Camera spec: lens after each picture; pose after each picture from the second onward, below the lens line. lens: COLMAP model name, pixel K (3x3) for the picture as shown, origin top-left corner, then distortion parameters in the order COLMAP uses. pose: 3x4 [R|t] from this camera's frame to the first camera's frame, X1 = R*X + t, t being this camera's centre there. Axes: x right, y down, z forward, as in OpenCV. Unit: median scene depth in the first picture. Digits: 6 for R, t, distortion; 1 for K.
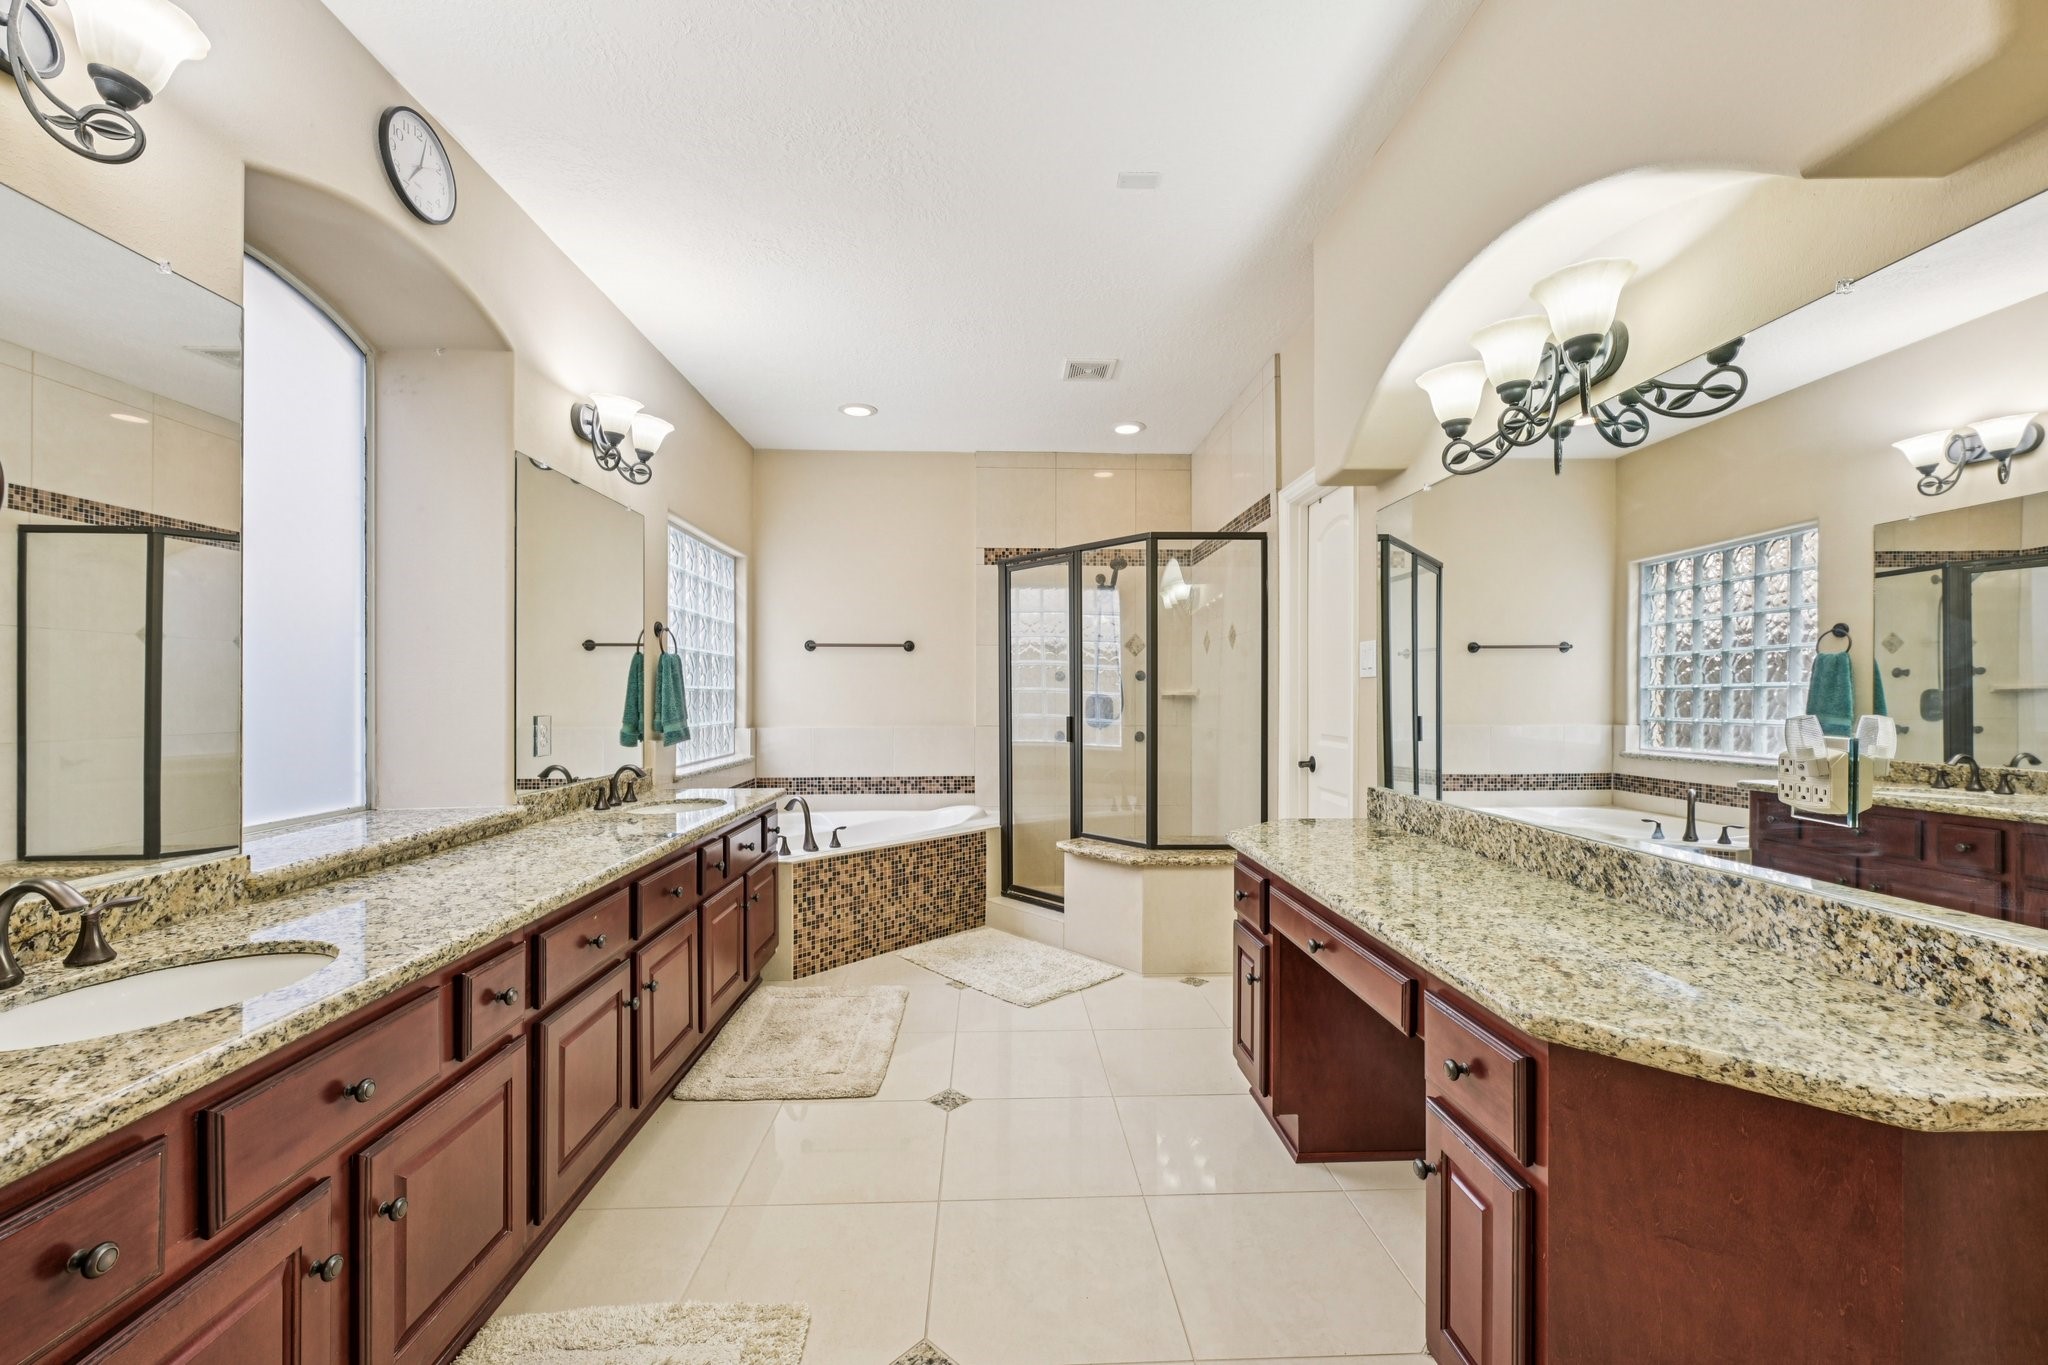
lens RADIAL K [[817.8, 0, 1027.9], [0, 817.8, 686.1], [0, 0, 1]] dist [0.000753, 0.000057]
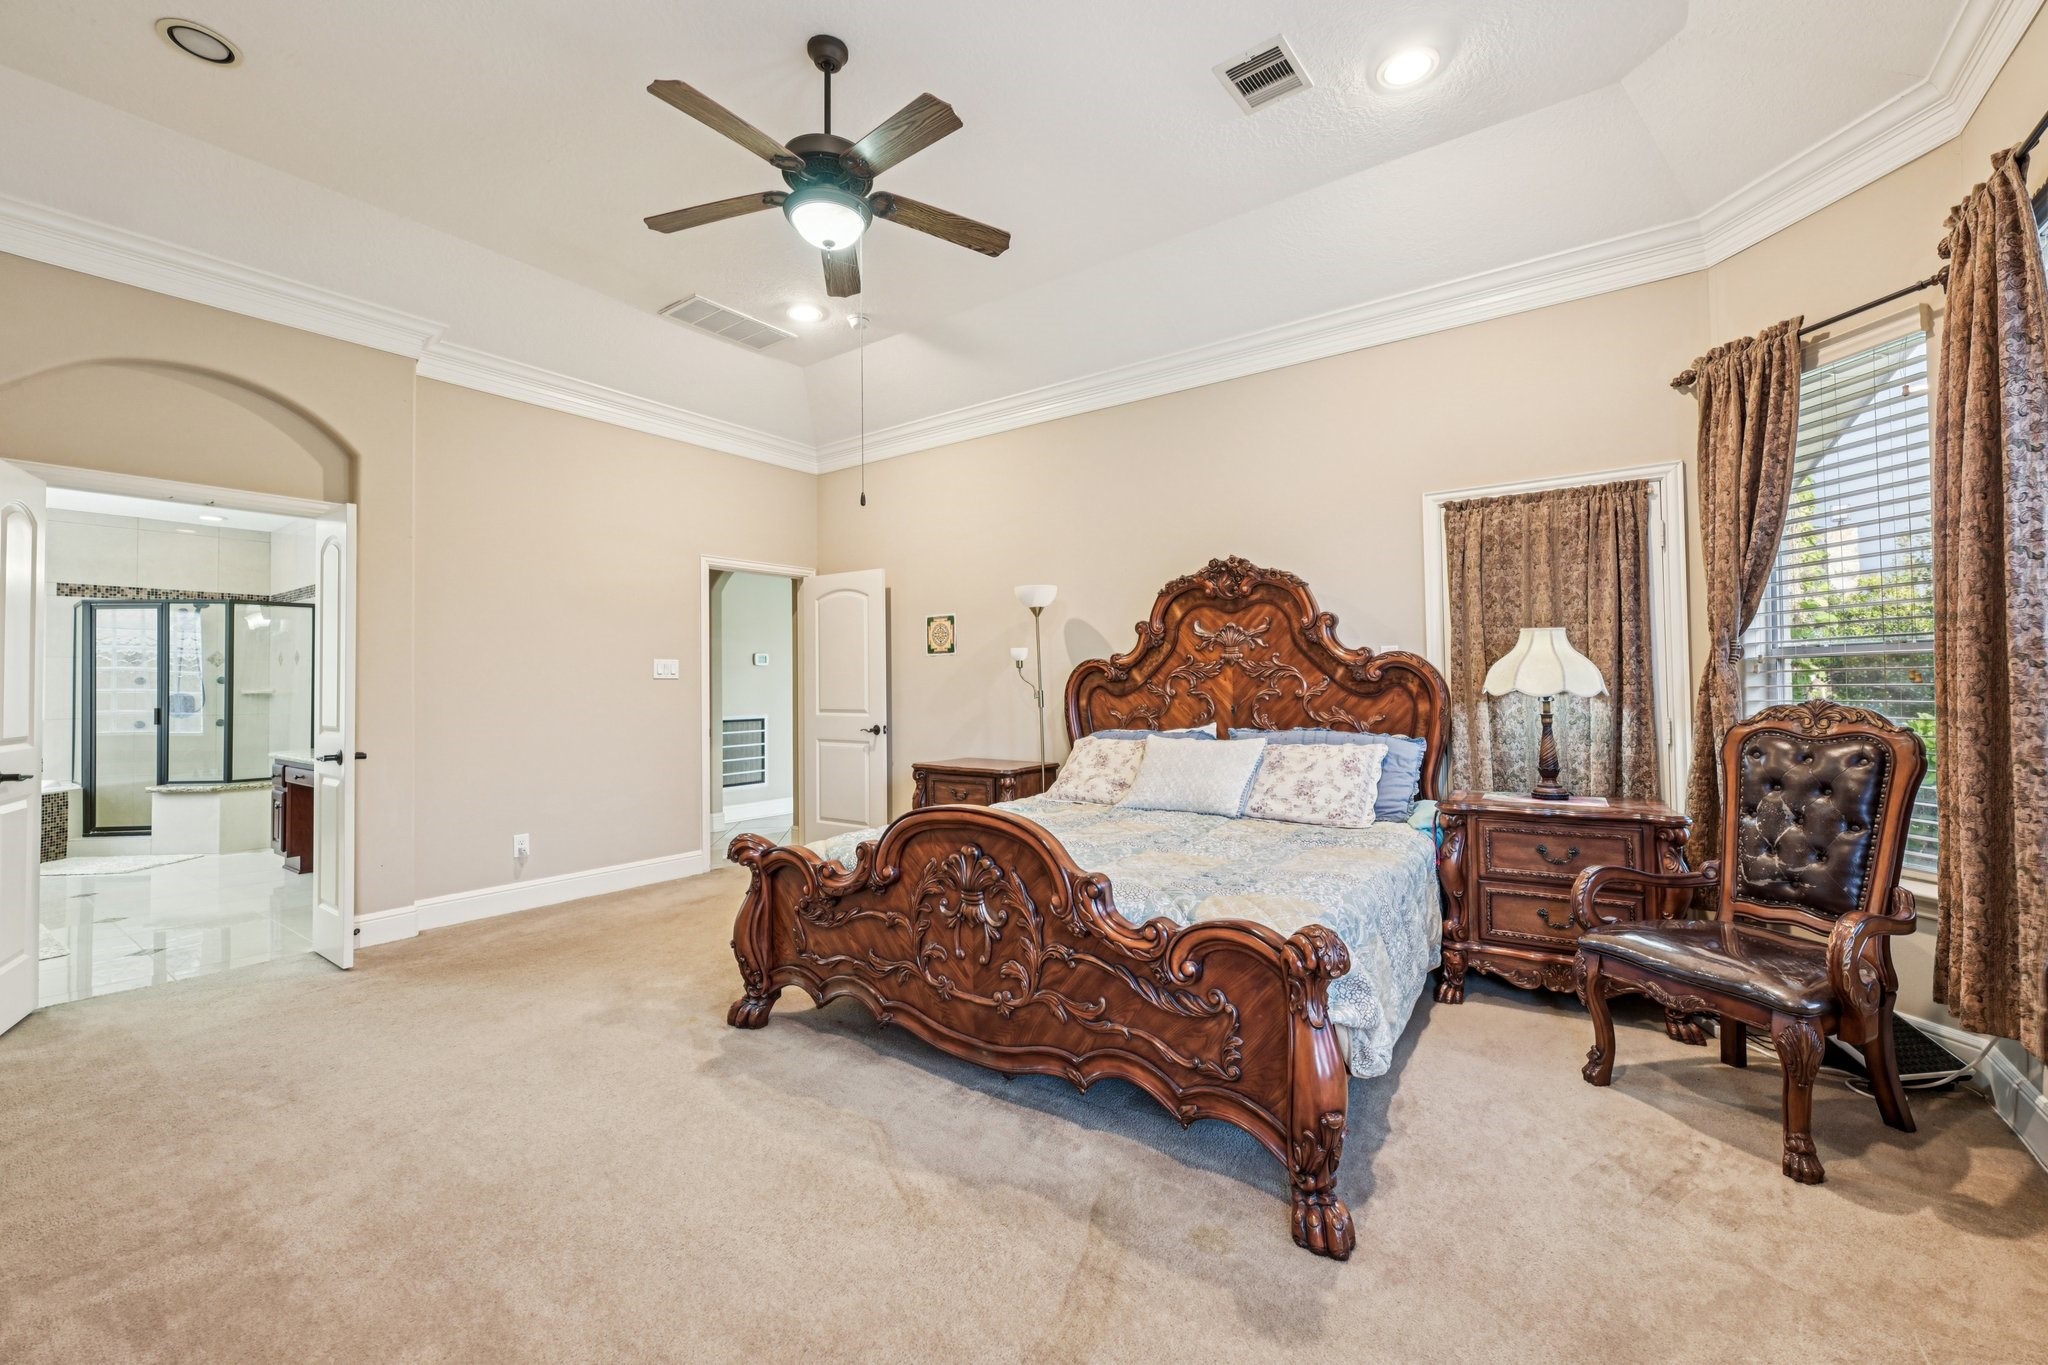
lens RADIAL K [[840.2, 0, 1024.0], [0, 840.2, 682.5], [0, 0, 1]] dist [-0.000137, 0.000106]
pose [[0.631035, 0.005141, 0.775737, -0.137304], [0.000654, 0.999974, -0.007160, 0.003196], [-0.775754, 0.005026, 0.631015, -1.193773]]
